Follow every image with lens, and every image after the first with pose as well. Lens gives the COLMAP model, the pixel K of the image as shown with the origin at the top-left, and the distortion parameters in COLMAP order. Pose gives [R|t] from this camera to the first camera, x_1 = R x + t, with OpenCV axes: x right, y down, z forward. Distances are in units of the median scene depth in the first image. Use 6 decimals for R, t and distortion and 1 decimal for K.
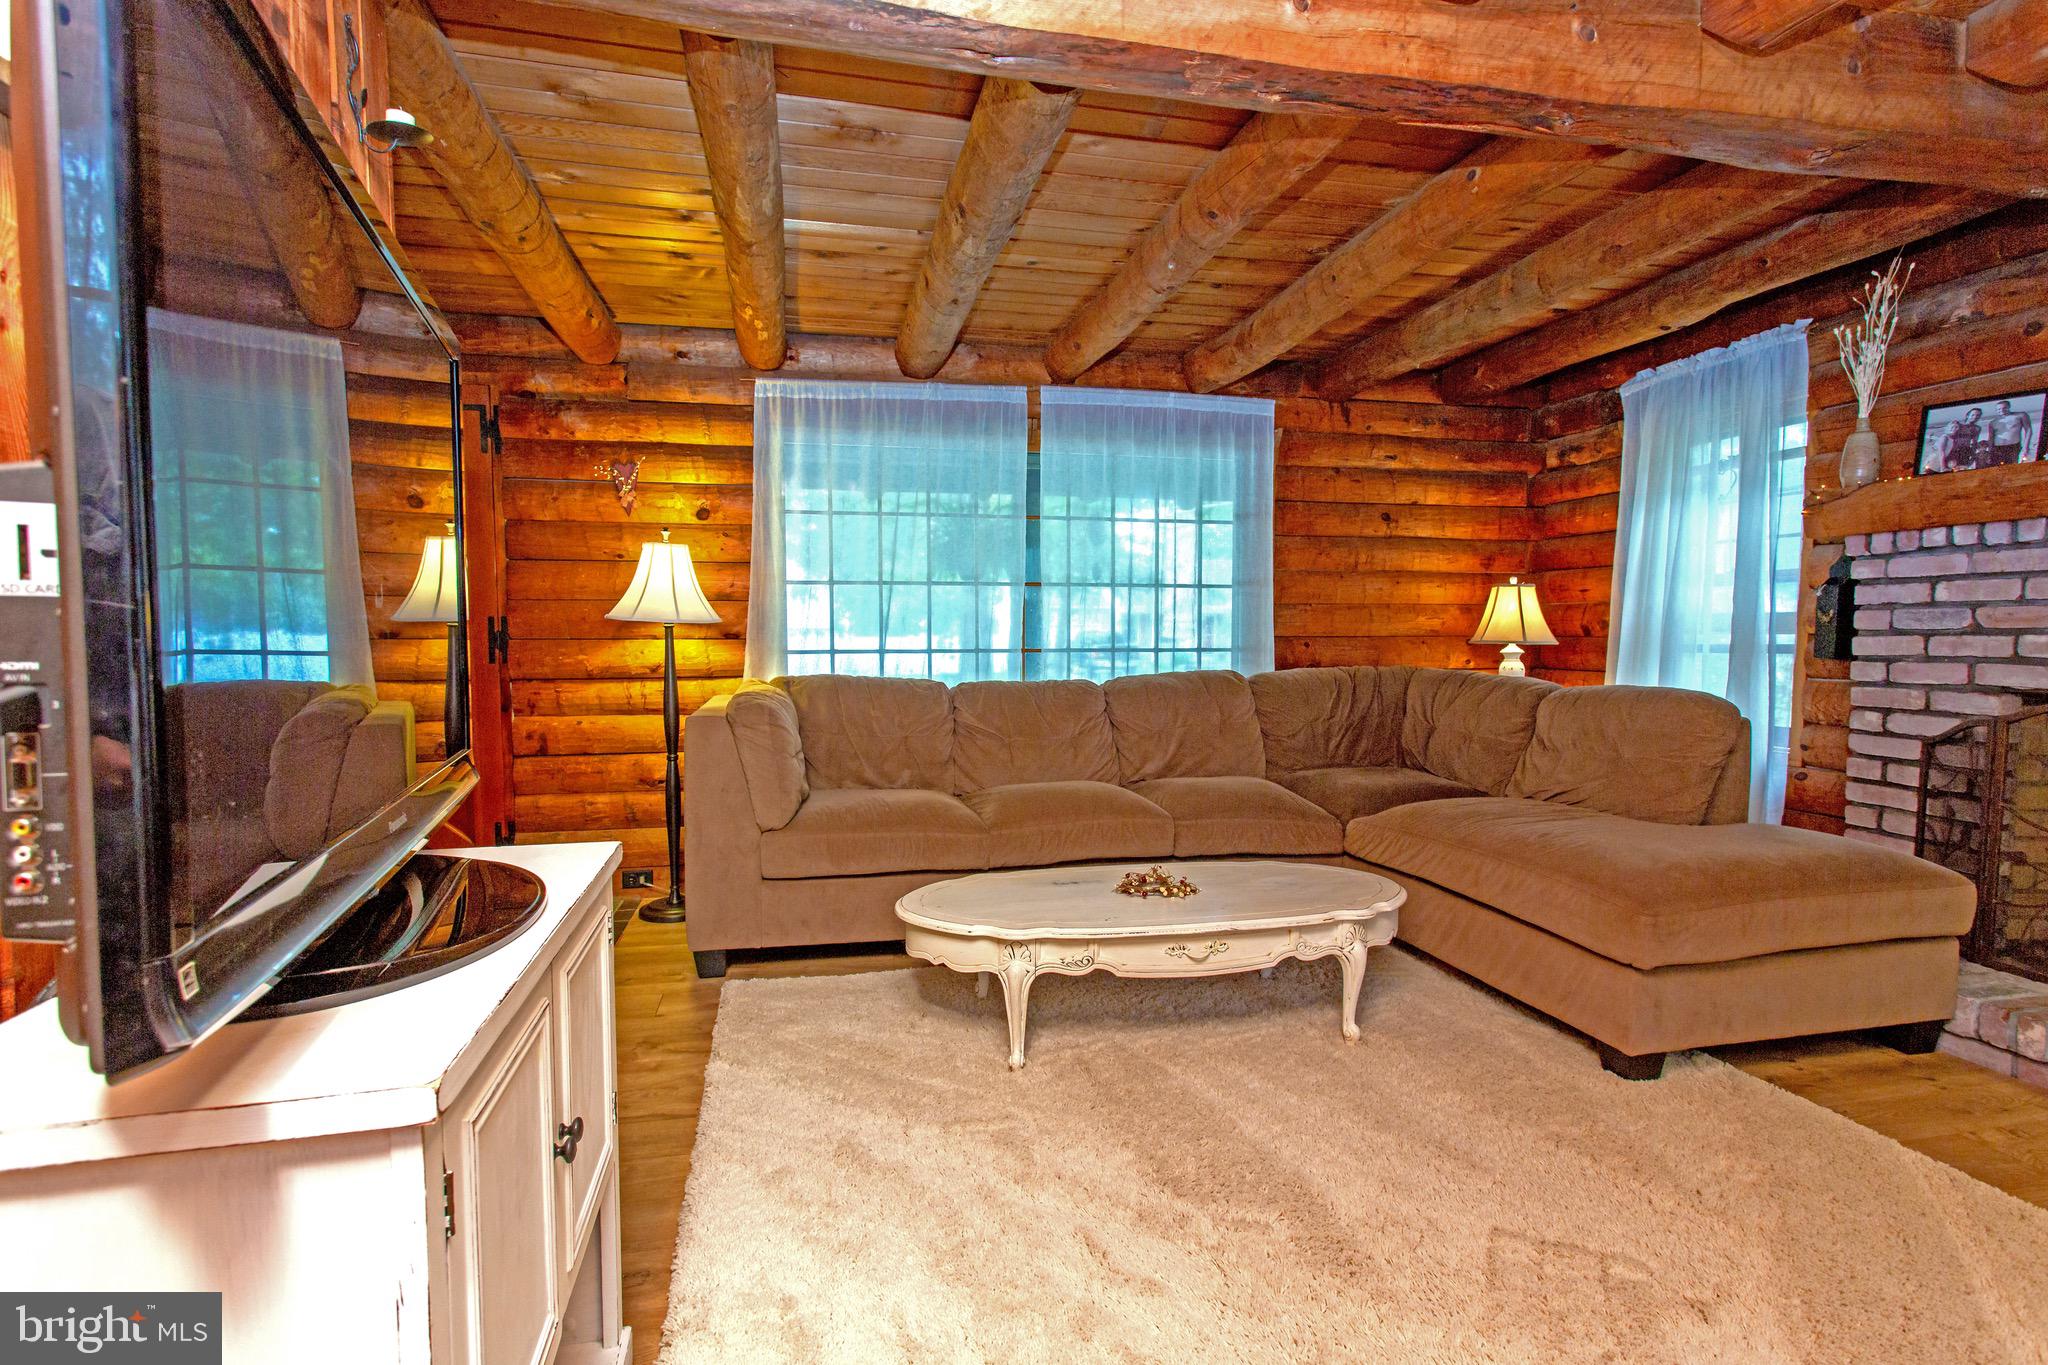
lens RADIAL K [[971.7, 0, 1018.5], [0, 971.7, 680.8], [0, 0, 1]] dist [0.000758, -0.001119]
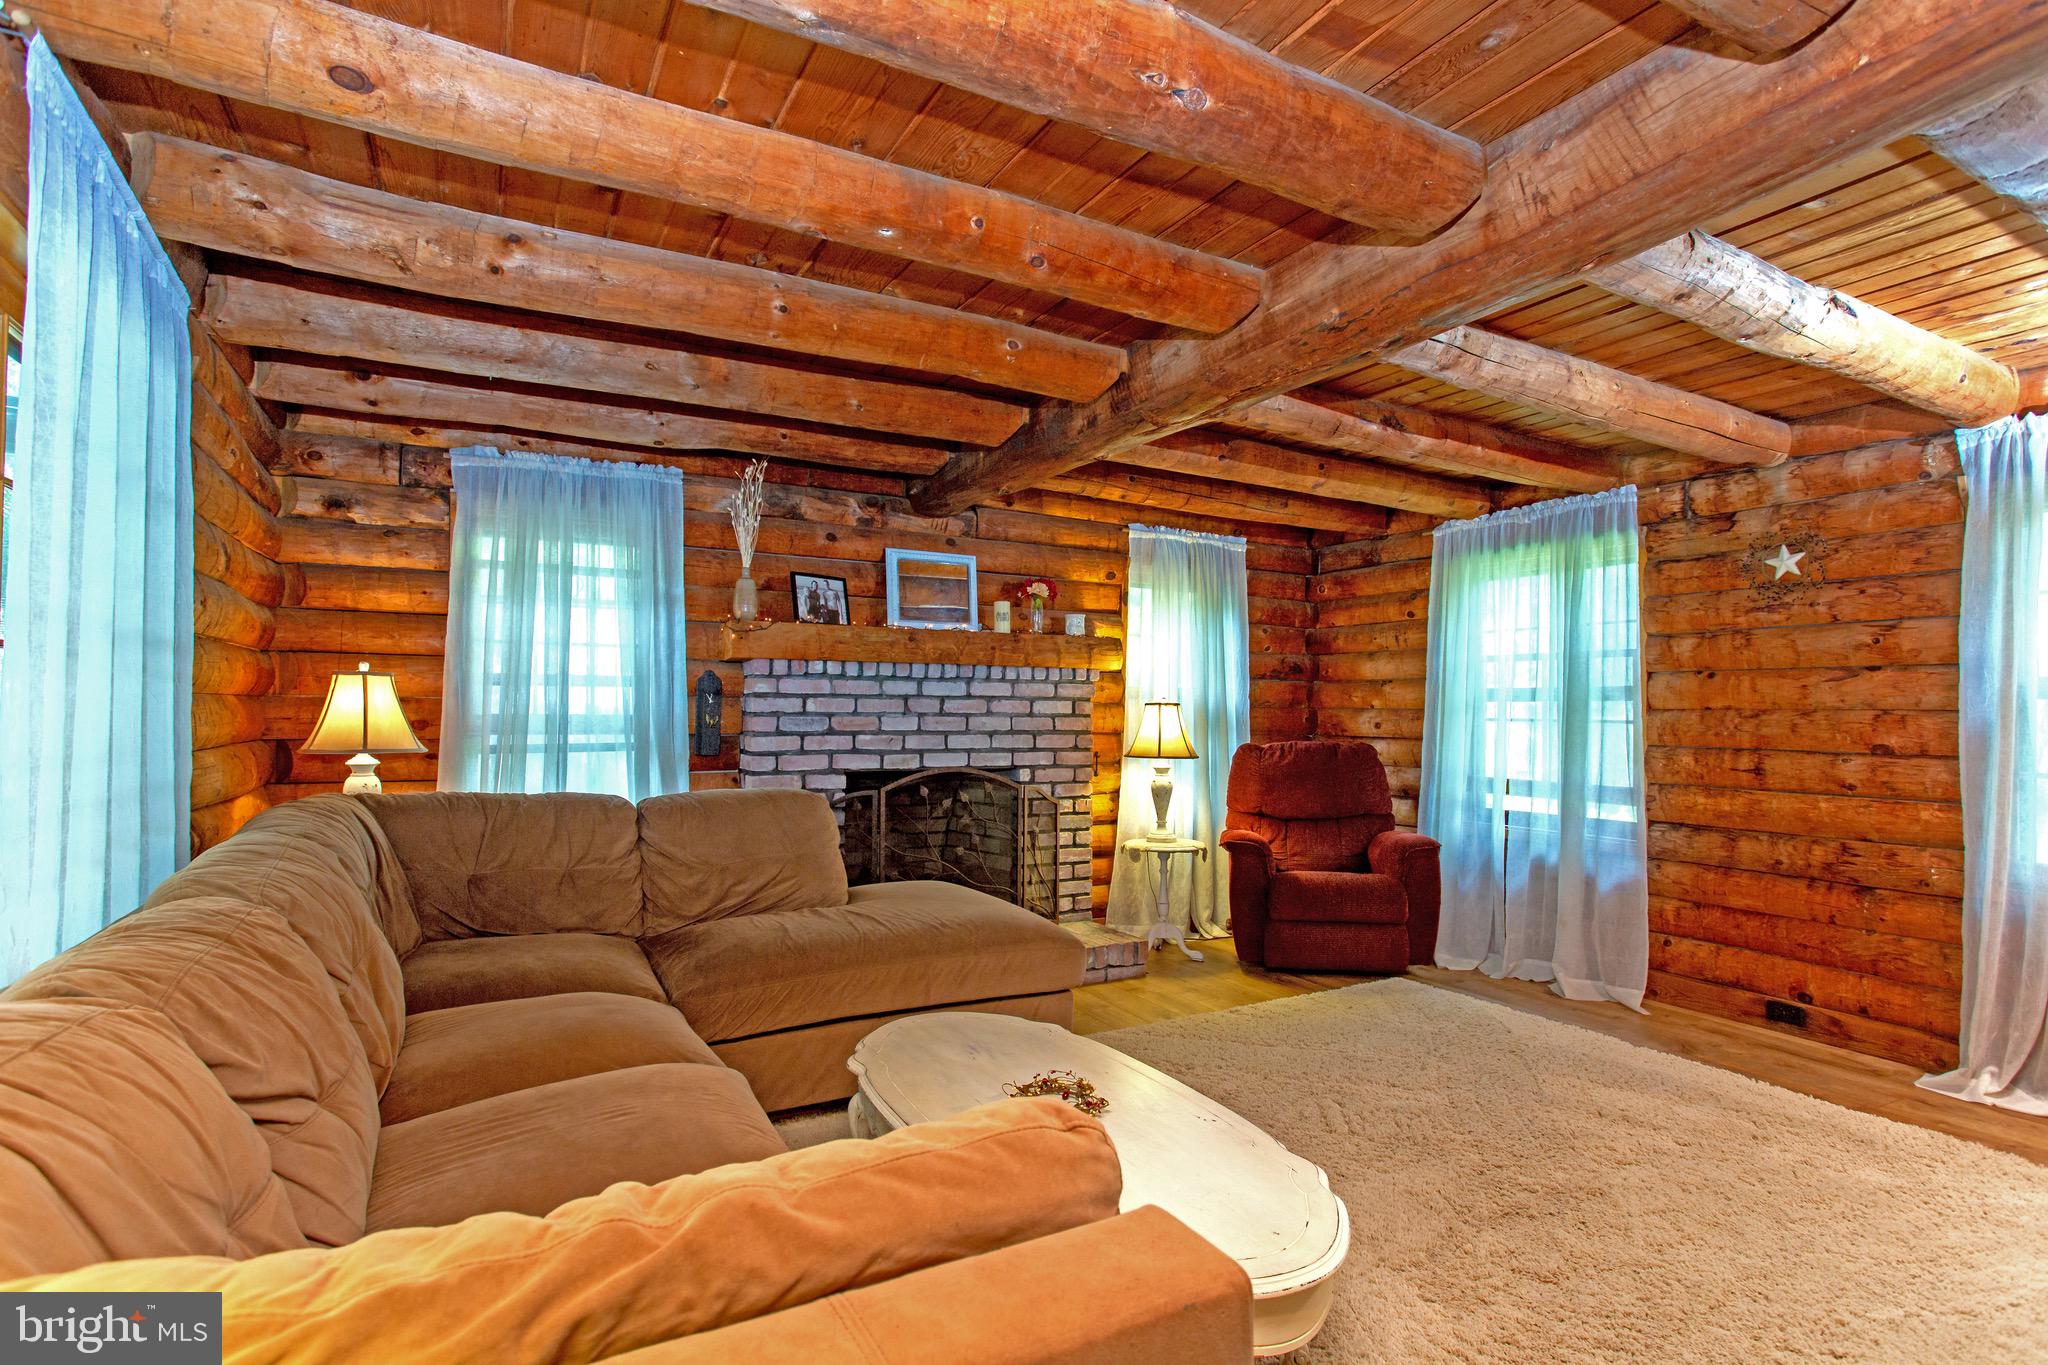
lens RADIAL K [[1014.4, 0, 1024.2], [0, 1014.4, 696.9], [0, 0, 1]] dist [-0.017496, 0.008483]
pose [[-0.280199, 0.012870, 0.959856, -0.558911], [0.042000, 0.999117, -0.001136, -0.087932], [-0.959023, 0.039995, -0.280493, 1.106914]]
